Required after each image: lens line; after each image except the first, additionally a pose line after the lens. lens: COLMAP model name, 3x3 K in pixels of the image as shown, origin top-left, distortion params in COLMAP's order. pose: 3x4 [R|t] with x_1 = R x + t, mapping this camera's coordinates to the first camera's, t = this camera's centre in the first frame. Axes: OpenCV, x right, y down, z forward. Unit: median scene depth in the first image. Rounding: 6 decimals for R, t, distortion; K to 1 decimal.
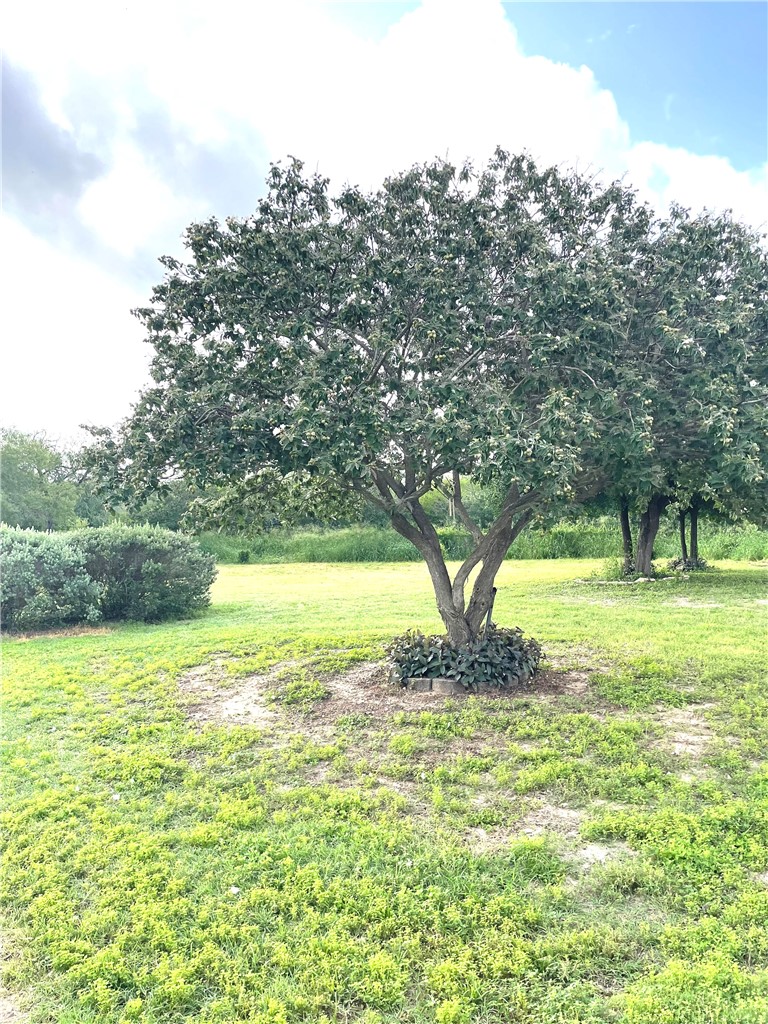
lens RADIAL K [[782.2, 0, 386.2], [0, 782.2, 509.7], [0, 0, 1]] dist [0.054174, -0.004594]
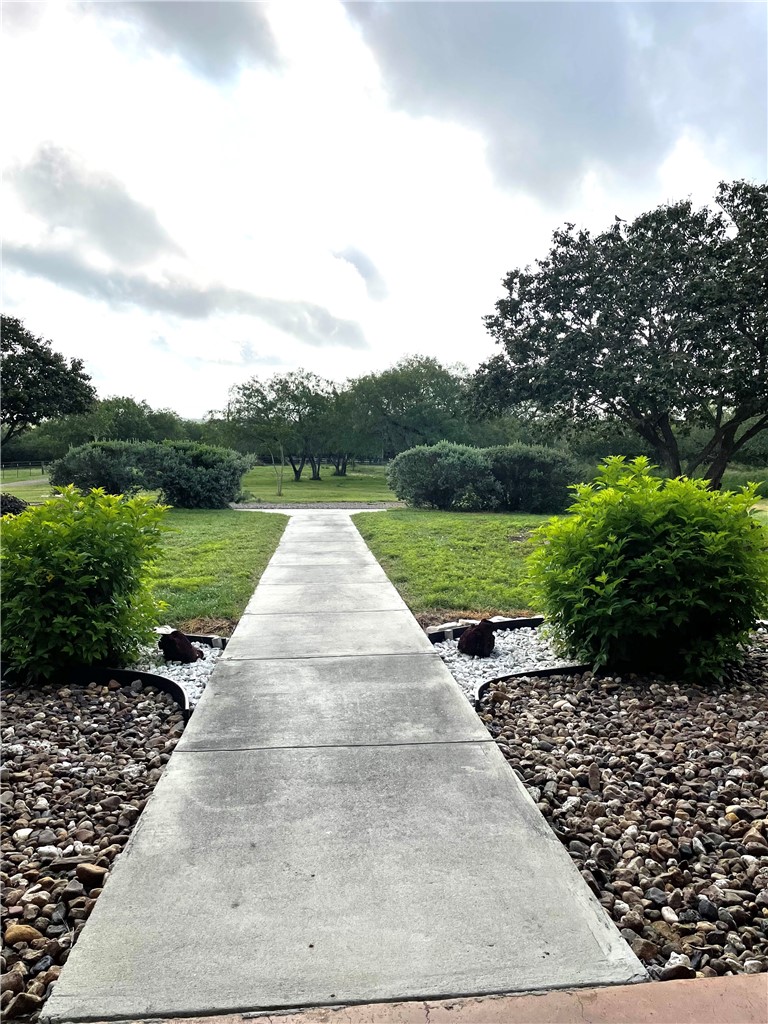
lens RADIAL K [[782.2, 0, 384.4], [0, 782.2, 513.0], [0, 0, 1]] dist [0.054174, -0.004594]
pose [[0.839130, 0.077657, -0.538359, 0.236821], [-0.034347, 0.995346, 0.090040, 0.025378], [0.542846, -0.057065, 0.837891, -0.329101]]
